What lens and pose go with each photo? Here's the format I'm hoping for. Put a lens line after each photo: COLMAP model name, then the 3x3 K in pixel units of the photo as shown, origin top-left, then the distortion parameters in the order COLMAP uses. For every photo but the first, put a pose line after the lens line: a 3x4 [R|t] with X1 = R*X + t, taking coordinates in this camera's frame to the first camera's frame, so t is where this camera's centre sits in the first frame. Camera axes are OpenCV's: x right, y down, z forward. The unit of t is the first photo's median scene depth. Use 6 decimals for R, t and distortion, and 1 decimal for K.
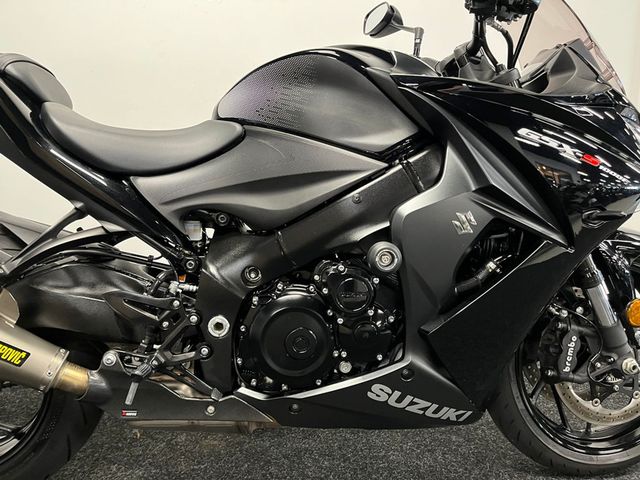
lens RADIAL K [[487.9, 0, 321.0], [0, 487.9, 245.3], [0, 0, 1]] dist [0.054279, -0.049215]
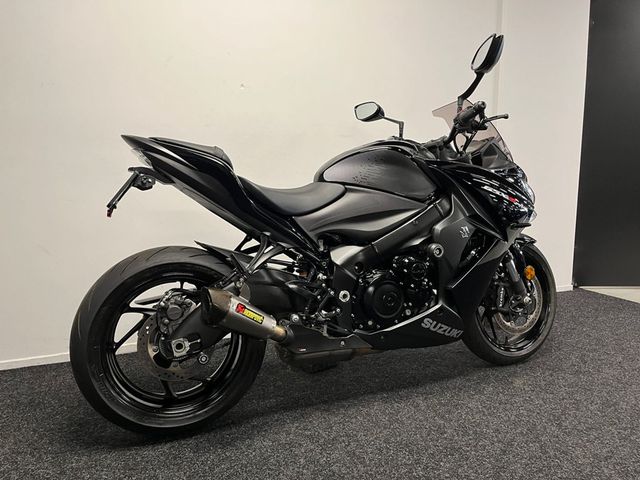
lens RADIAL K [[487.9, 0, 318.8], [0, 487.9, 236.1], [0, 0, 1]] dist [0.054279, -0.049215]
pose [[0.951663, -0.055263, 0.302131, -0.829943], [0.070248, 0.996769, -0.038948, 0.006809], [-0.299003, 0.058290, 0.952470, -0.706823]]
